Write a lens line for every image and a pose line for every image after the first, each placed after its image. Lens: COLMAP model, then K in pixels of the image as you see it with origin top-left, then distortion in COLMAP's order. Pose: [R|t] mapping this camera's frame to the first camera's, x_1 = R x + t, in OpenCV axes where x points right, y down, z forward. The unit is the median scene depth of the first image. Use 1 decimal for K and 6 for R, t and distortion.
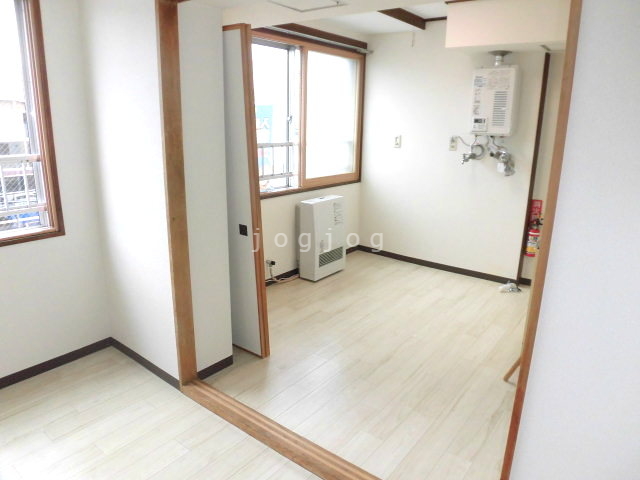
lens RADIAL K [[459.9, 0, 322.4], [0, 459.9, 243.3], [0, 0, 1]] dist [-0.005340, -0.066238]
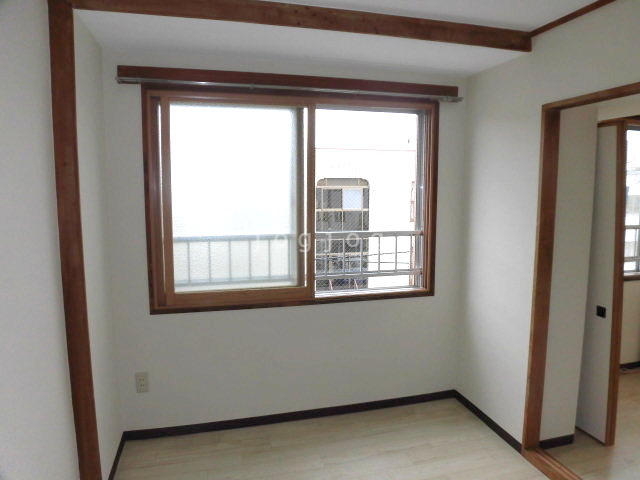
lens RADIAL K [[459.9, 0, 322.4], [0, 459.9, 243.3], [0, 0, 1]] dist [-0.005340, -0.066238]
pose [[0.794062, 0.050162, -0.605764, -0.062090], [-0.142974, 0.984041, -0.105930, 0.017348], [0.590783, 0.170723, 0.788561, -0.182232]]
